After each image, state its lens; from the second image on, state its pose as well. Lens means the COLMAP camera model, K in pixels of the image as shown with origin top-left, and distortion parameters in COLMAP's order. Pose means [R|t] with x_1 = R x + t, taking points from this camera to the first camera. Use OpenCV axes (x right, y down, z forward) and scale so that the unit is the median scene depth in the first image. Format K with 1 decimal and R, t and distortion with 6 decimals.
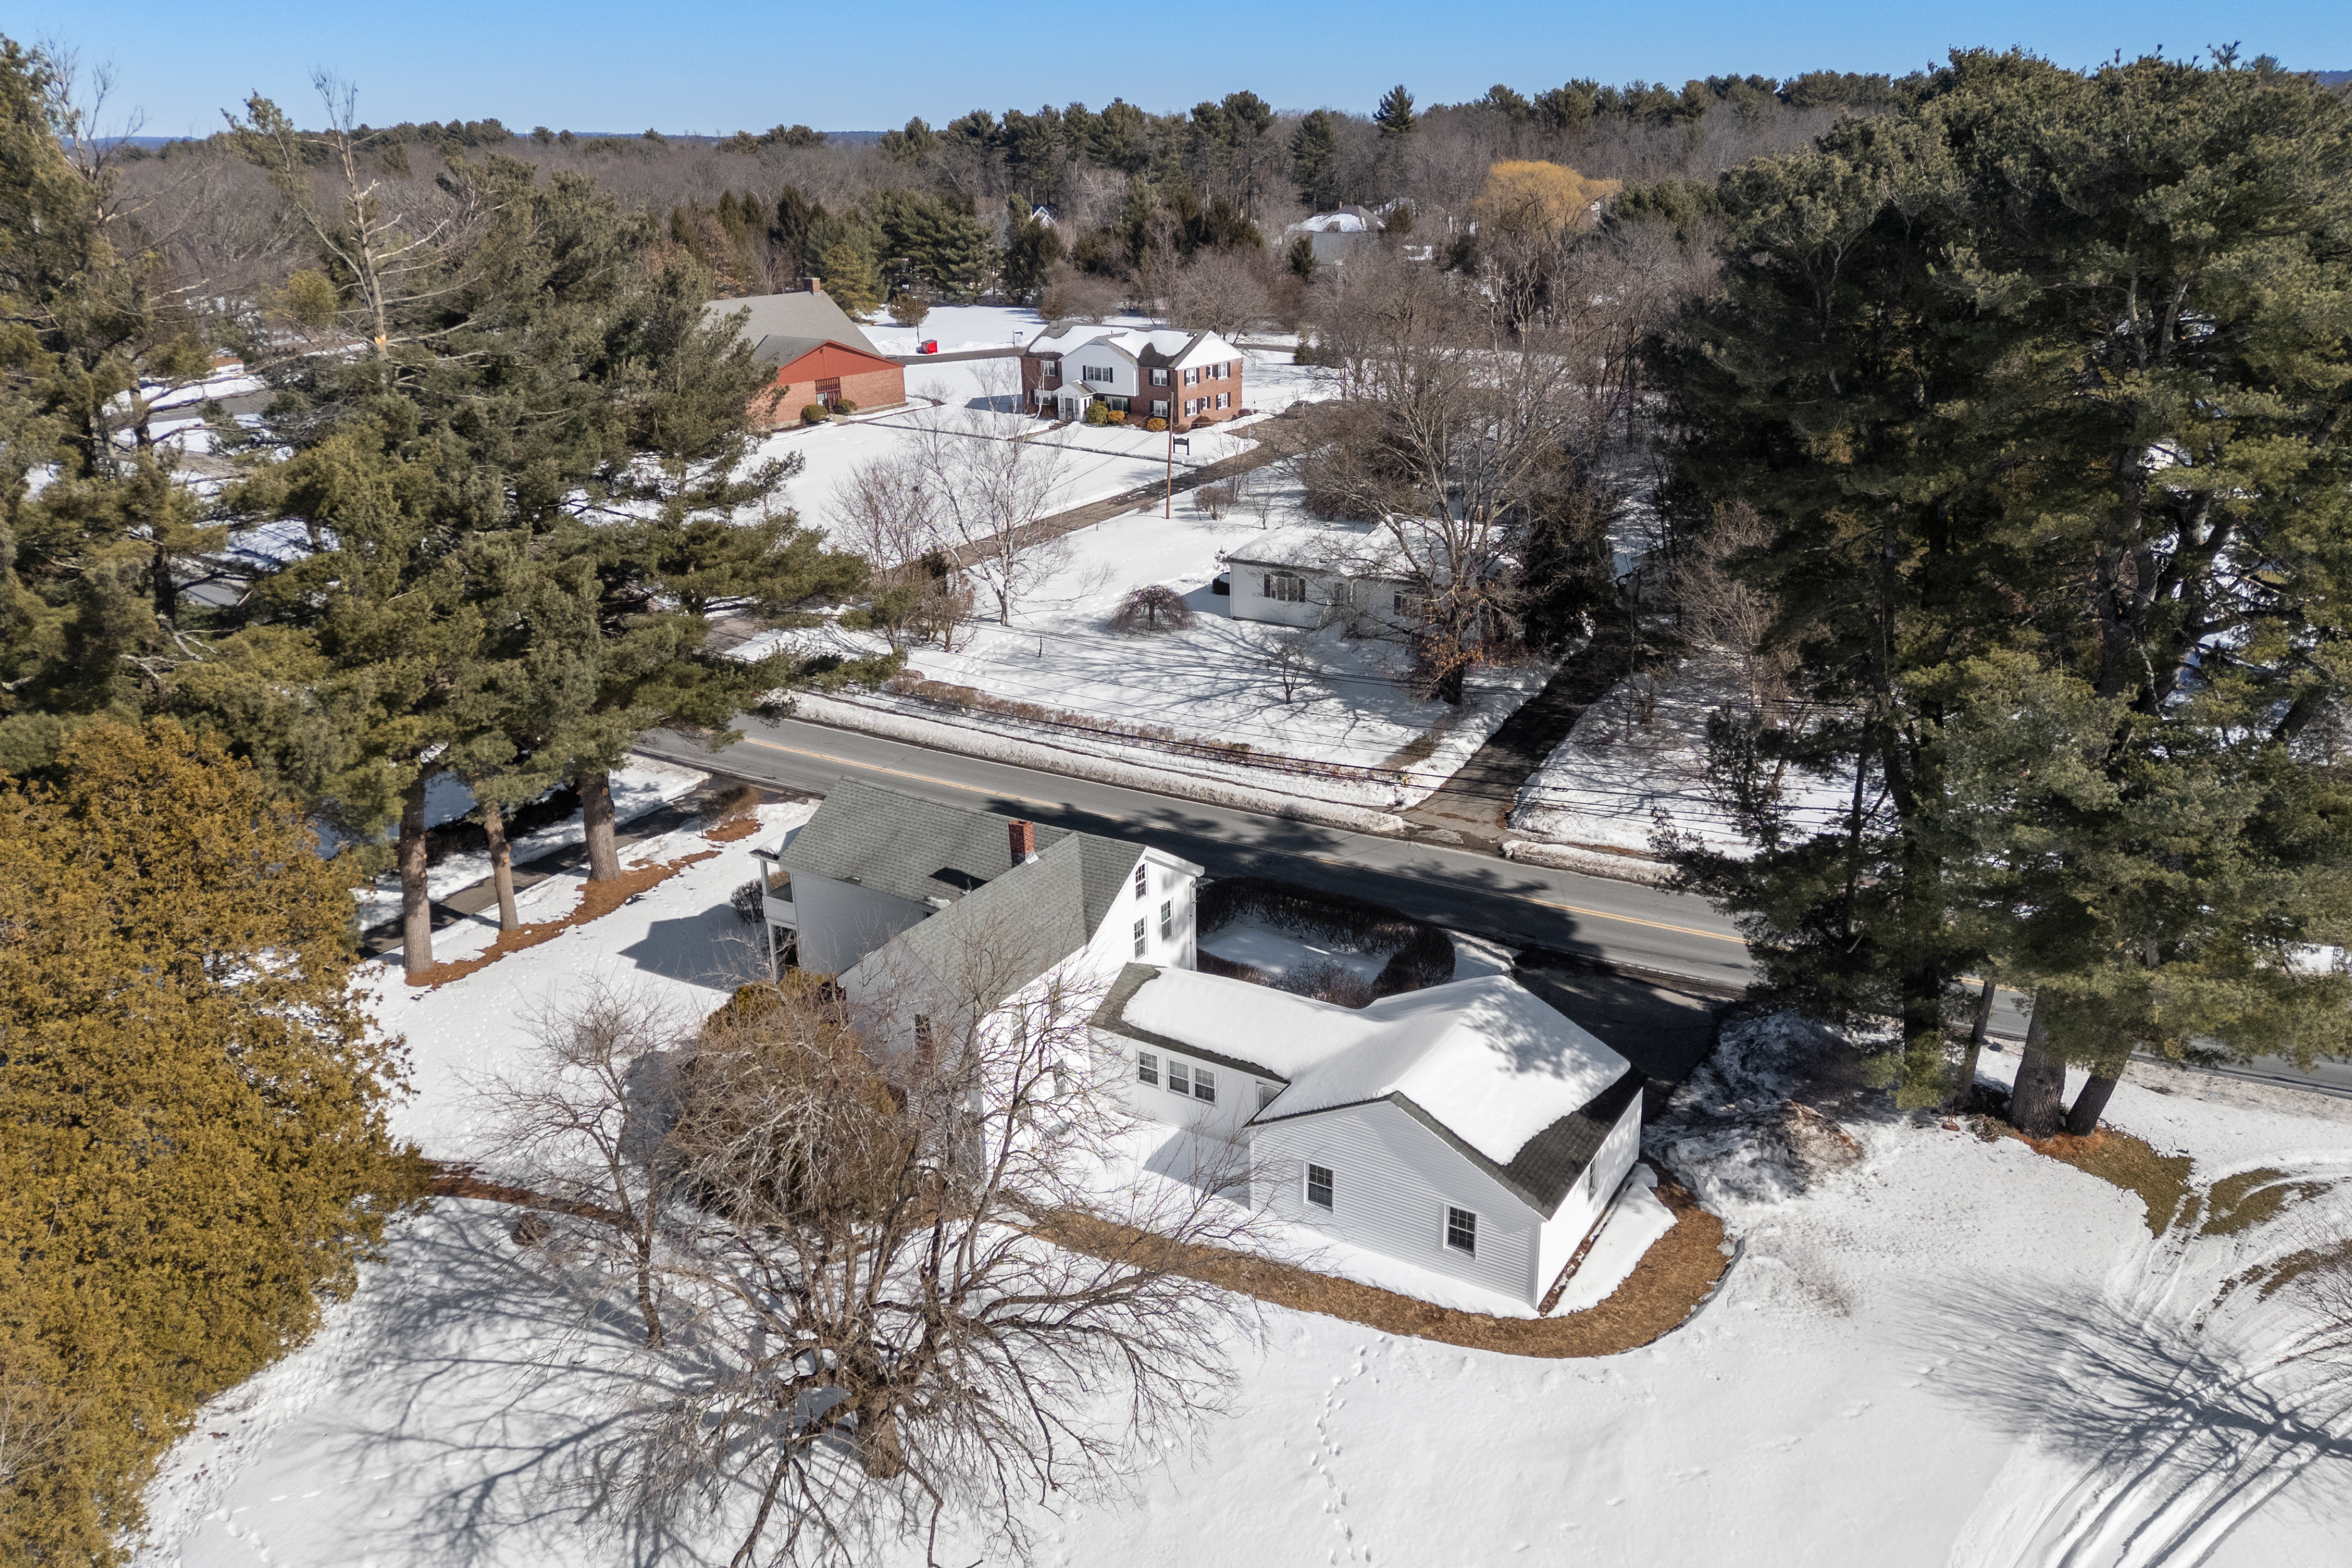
lens RADIAL K [[1731.4, 0, 1176.0], [0, 1731.4, 784.0], [0, 0, 1]] dist [0.059662, -0.003797]
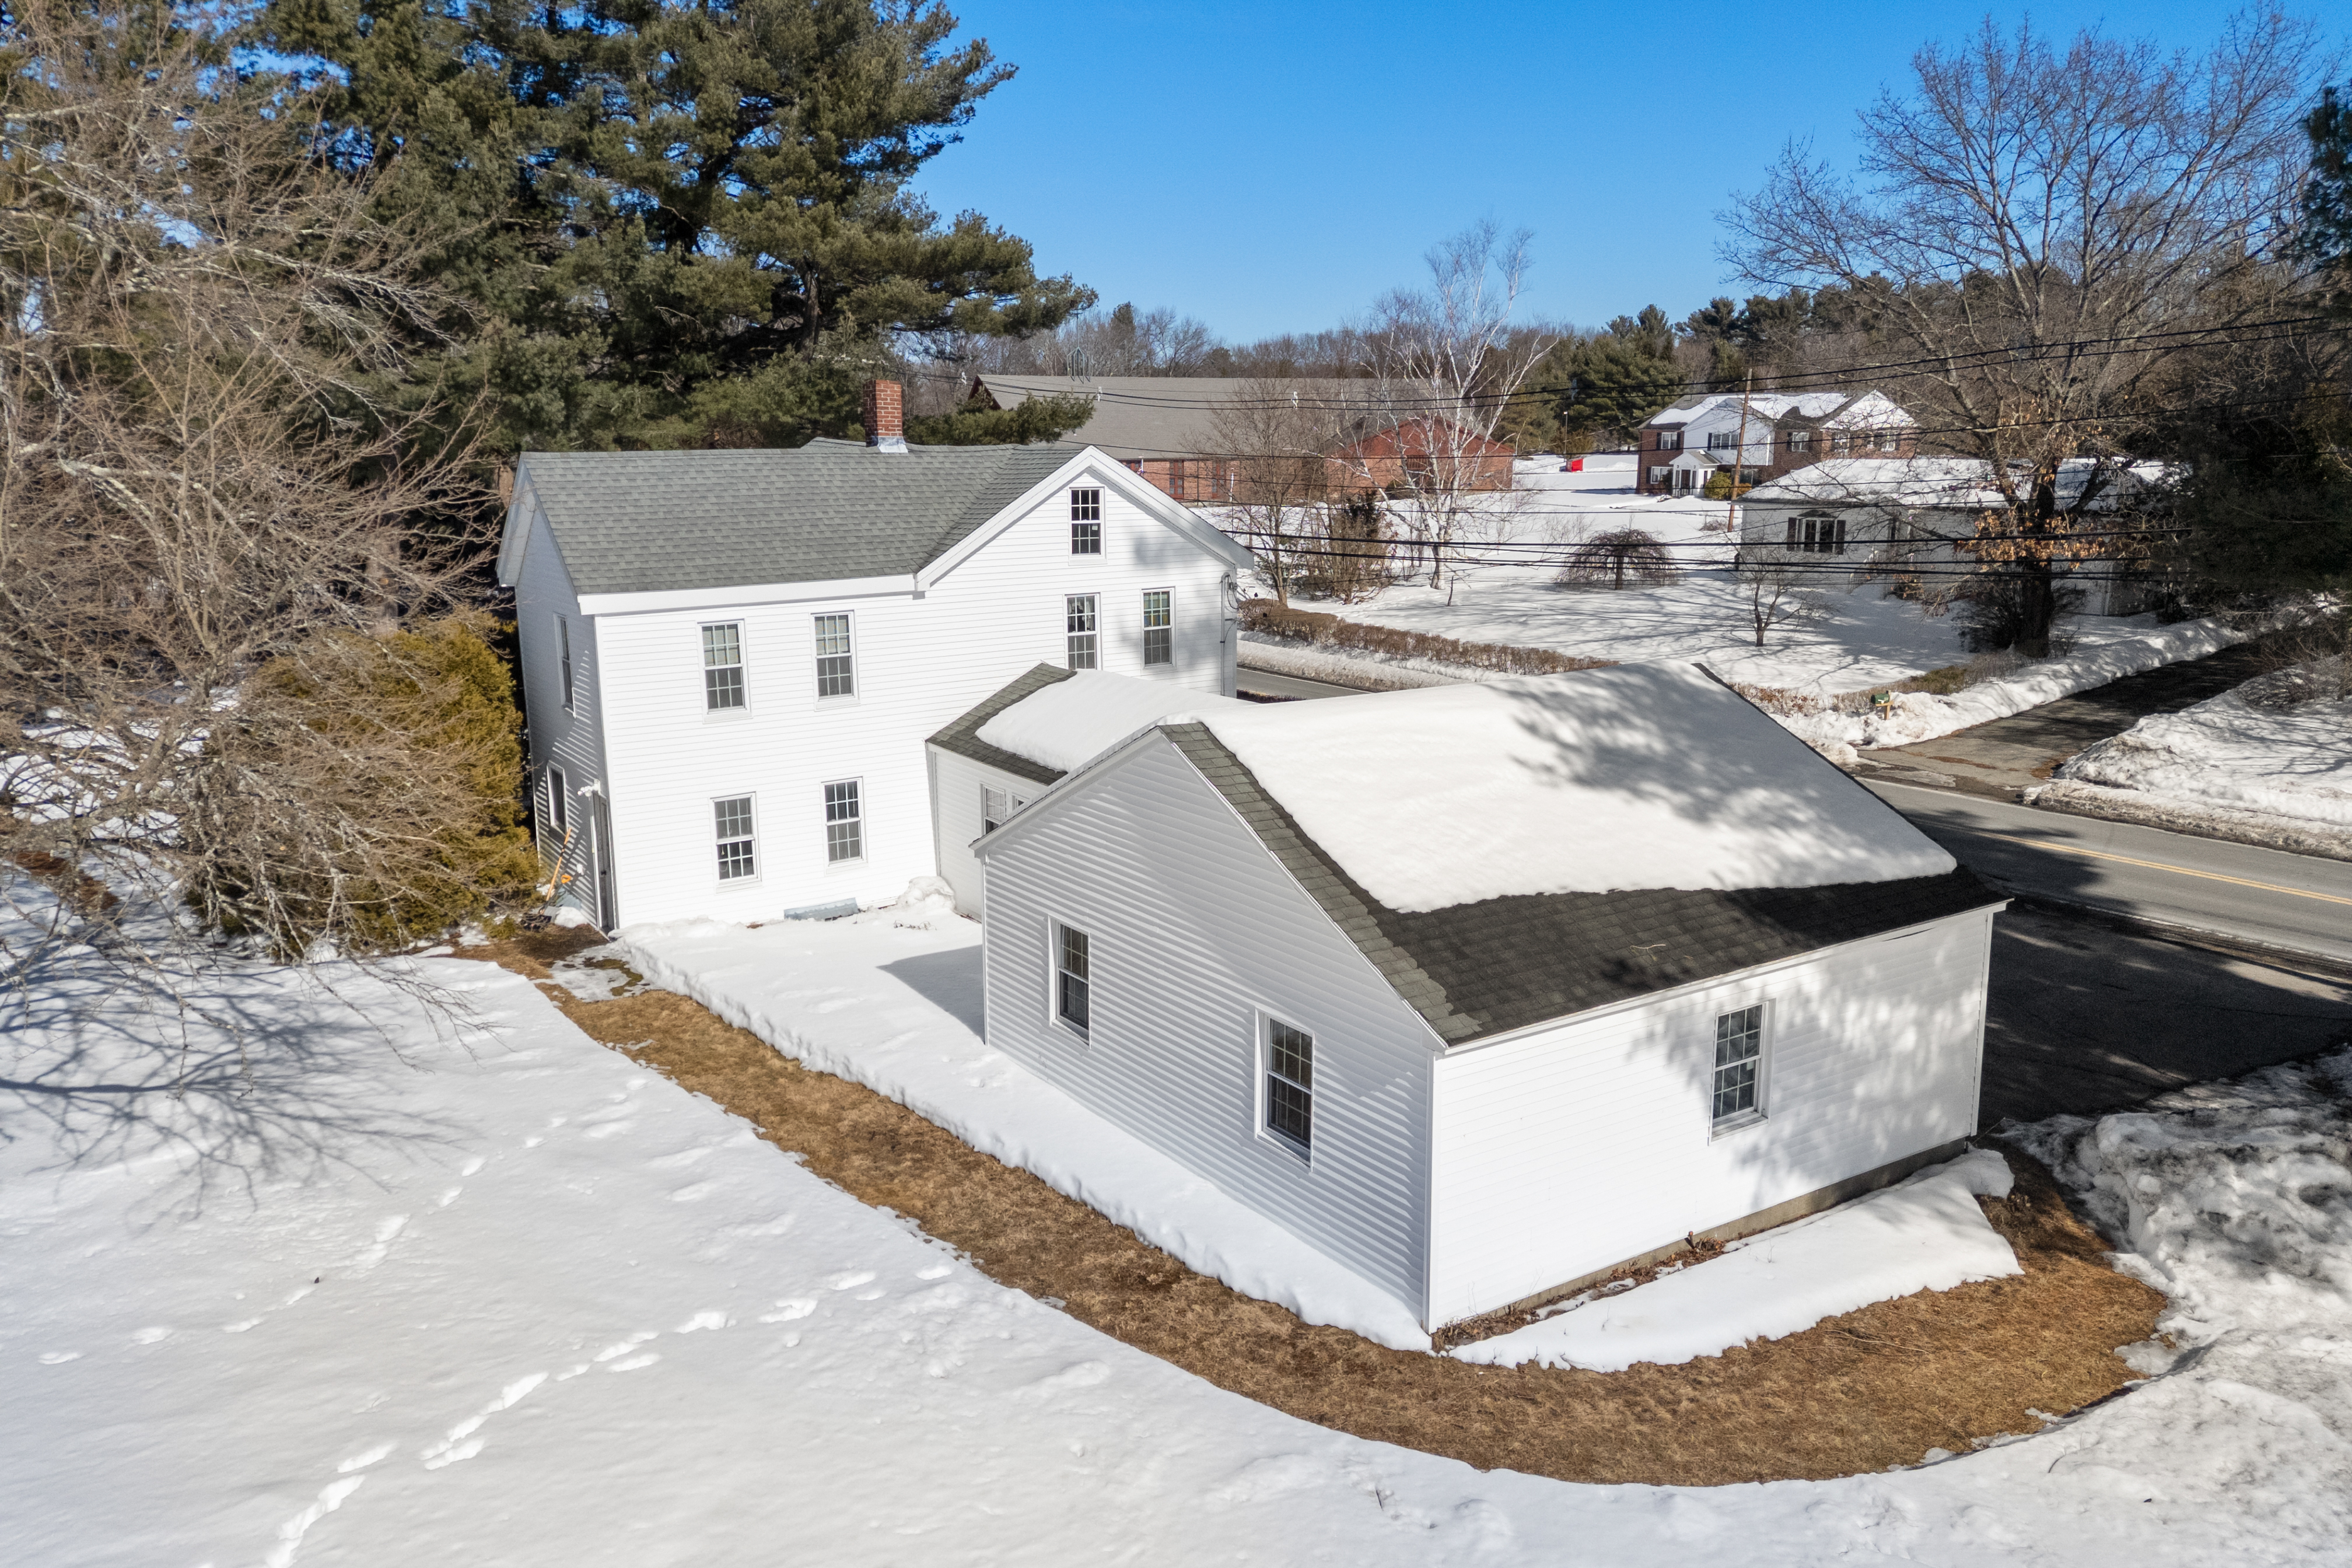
lens RADIAL K [[1704.6, 0, 1176.0], [0, 1704.6, 784.0], [0, 0, 1]] dist [0.062802, -0.086340]
pose [[0.902923, 0.090696, -0.420123, 0.173292], [-0.153153, 0.981212, -0.117330, 0.141477], [0.401589, 0.170283, 0.899850, 0.381044]]
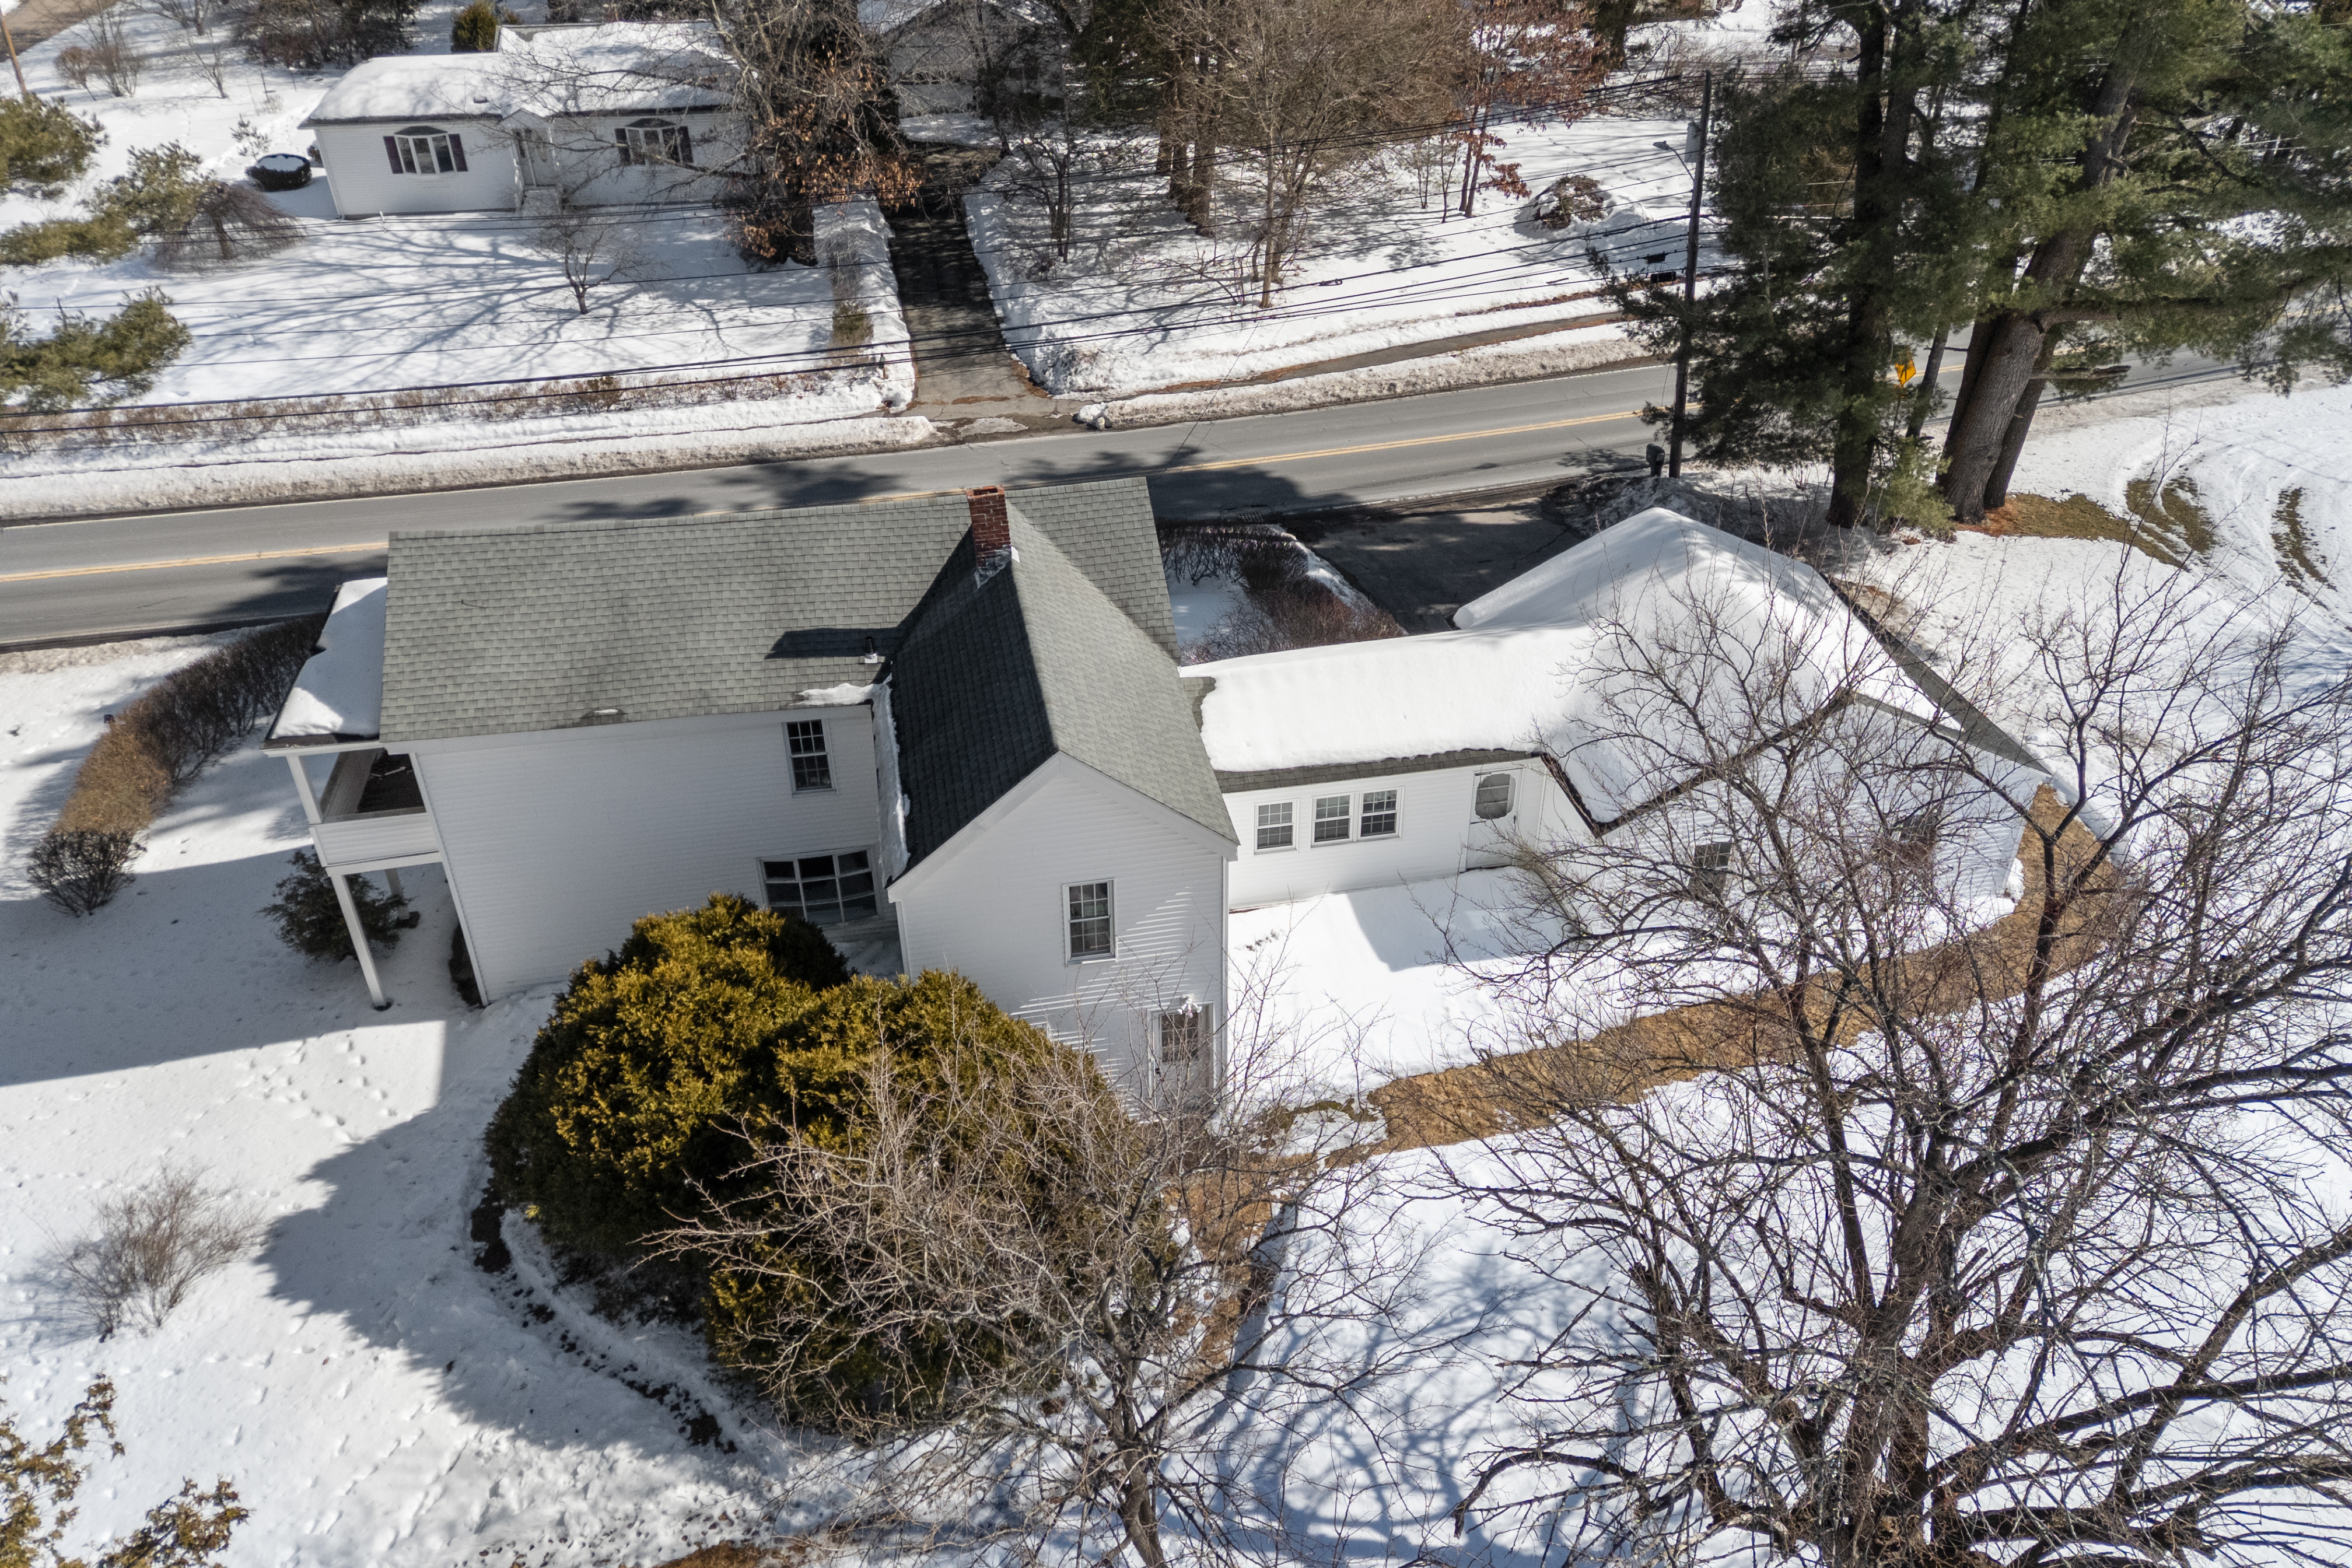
lens RADIAL K [[1731.4, 0, 1176.0], [0, 1731.4, 784.0], [0, 0, 1]] dist [0.059662, -0.003797]
pose [[0.731530, -0.366403, 0.574990, -0.270072], [0.233690, 0.926988, 0.293396, -0.027415], [-0.640510, -0.080259, 0.763744, 0.379063]]
